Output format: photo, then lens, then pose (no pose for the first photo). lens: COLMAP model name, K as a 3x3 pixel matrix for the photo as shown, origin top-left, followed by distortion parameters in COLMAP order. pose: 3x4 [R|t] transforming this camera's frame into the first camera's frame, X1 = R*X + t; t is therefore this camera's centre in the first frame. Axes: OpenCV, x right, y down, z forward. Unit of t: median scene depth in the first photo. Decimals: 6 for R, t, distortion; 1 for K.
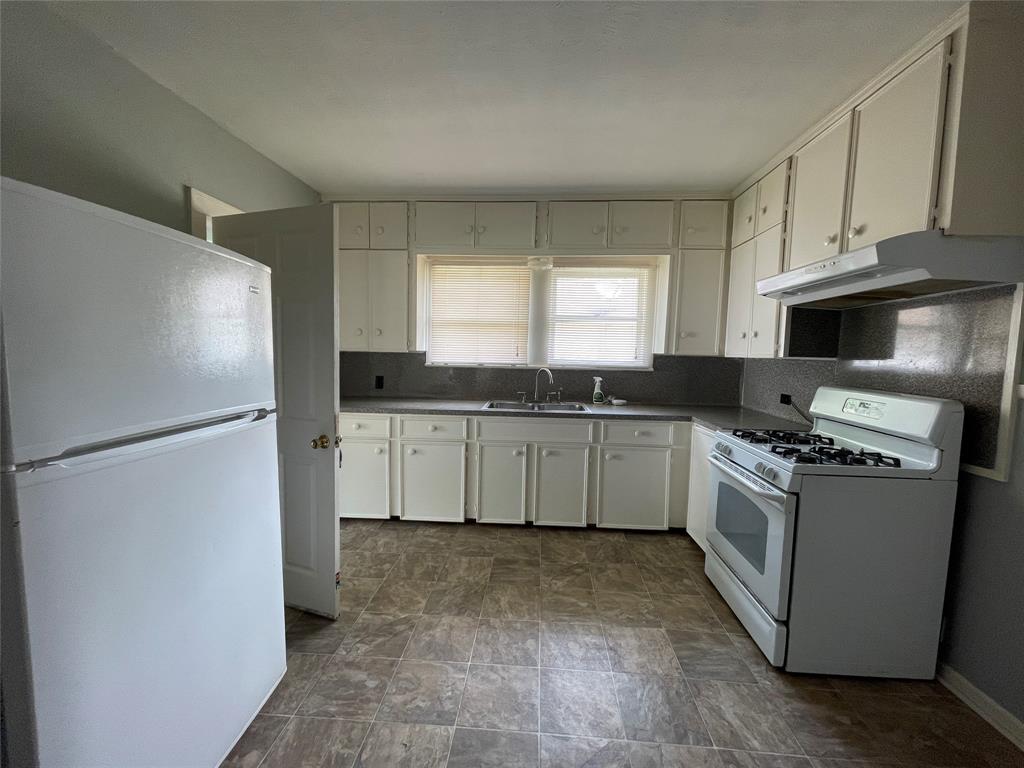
lens RADIAL K [[413.4, 0, 513.4], [0, 413.4, 383.6], [0, 0, 1]] dist [-0.002433, -0.000266]
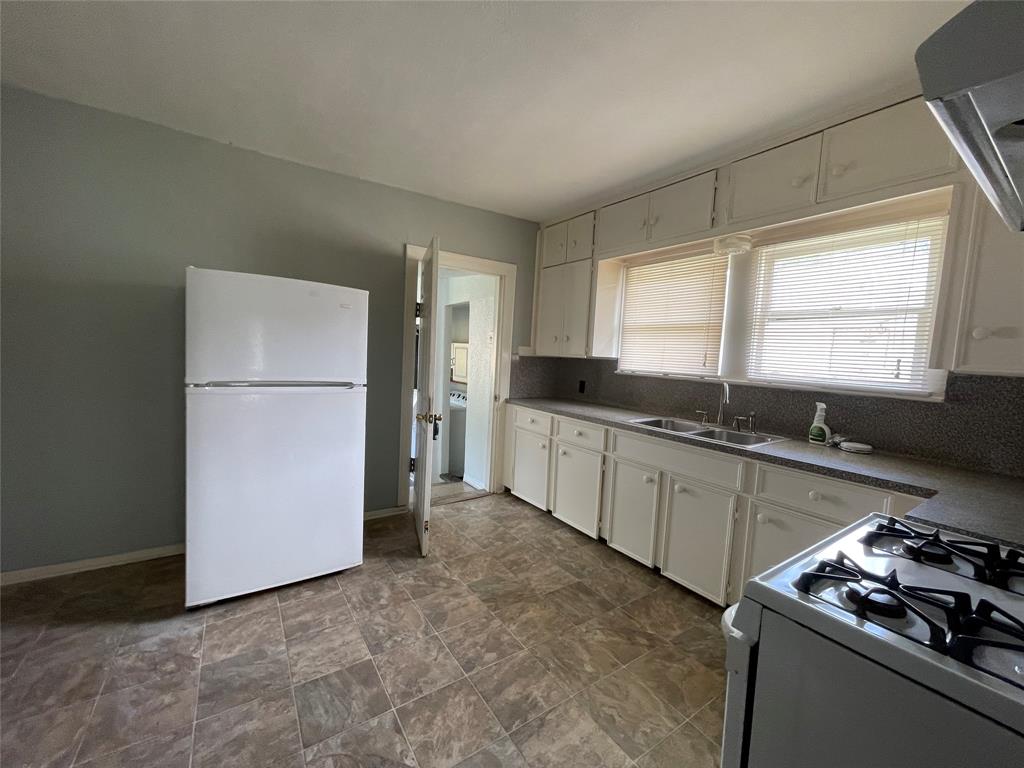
lens RADIAL K [[413.4, 0, 513.4], [0, 413.4, 383.6], [0, 0, 1]] dist [-0.002433, -0.000266]
pose [[0.612488, 0.068385, -0.787516, 0.484693], [-0.094787, 0.995416, 0.012719, -0.009548], [0.784776, 0.066856, 0.616163, 0.254693]]
